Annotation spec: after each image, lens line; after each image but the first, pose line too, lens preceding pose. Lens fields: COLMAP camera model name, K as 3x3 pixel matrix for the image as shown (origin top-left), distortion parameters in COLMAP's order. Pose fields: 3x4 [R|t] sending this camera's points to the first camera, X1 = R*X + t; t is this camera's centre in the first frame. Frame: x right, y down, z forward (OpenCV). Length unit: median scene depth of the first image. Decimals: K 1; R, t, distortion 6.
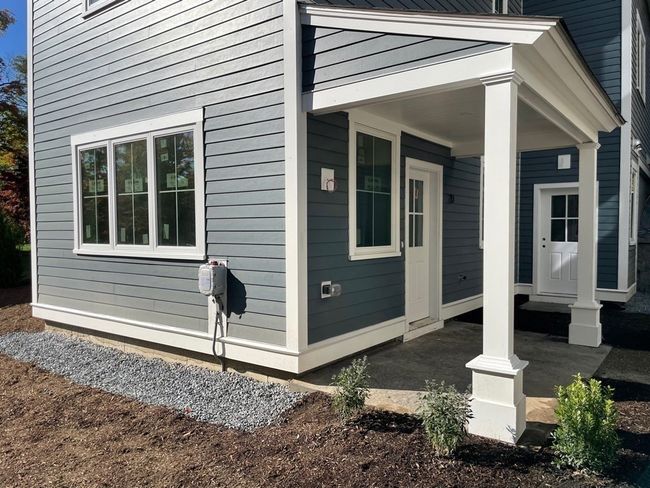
lens RADIAL K [[488.2, 0, 321.0], [0, 488.2, 246.6], [0, 0, 1]] dist [0.069355, -0.075642]
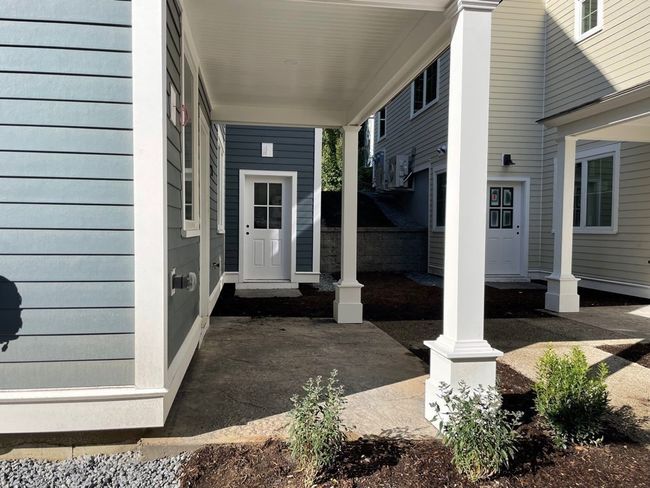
lens RADIAL K [[488.2, 0, 312.2], [0, 488.2, 250.3], [0, 0, 1]] dist [0.069355, -0.075642]
pose [[0.709473, -0.018323, 0.704494, -0.271919], [0.010164, 0.999824, 0.015769, 0.034816], [-0.704659, -0.004028, 0.709535, 0.376985]]
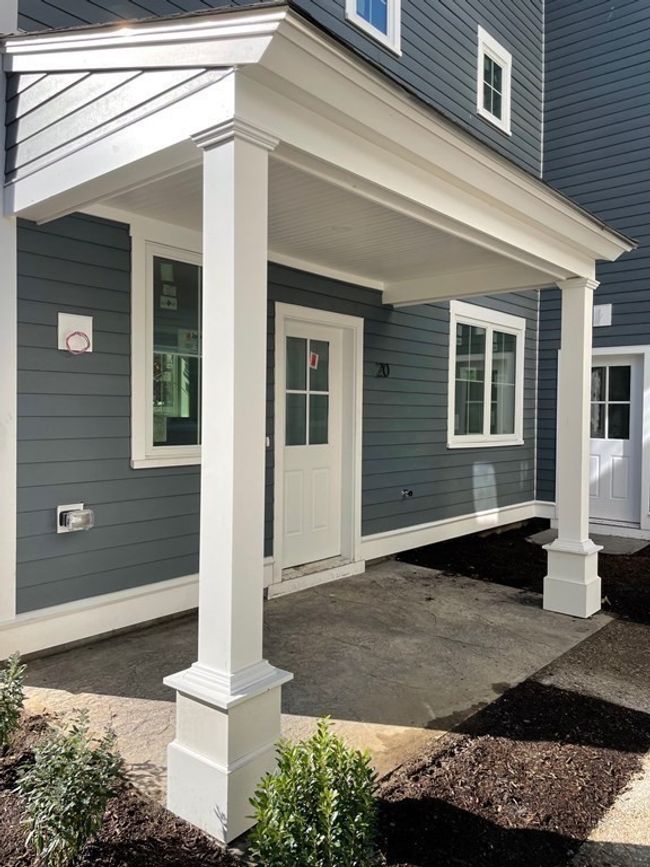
lens RADIAL K [[651.1, 0, 323.1], [0, 651.1, 426.5], [0, 0, 1]] dist [0.069355, -0.075642]
pose [[0.997371, 0.013543, -0.071194, 0.328960], [-0.014567, 0.999798, -0.013884, -0.014667], [0.070992, 0.014884, 0.997366, 0.197676]]
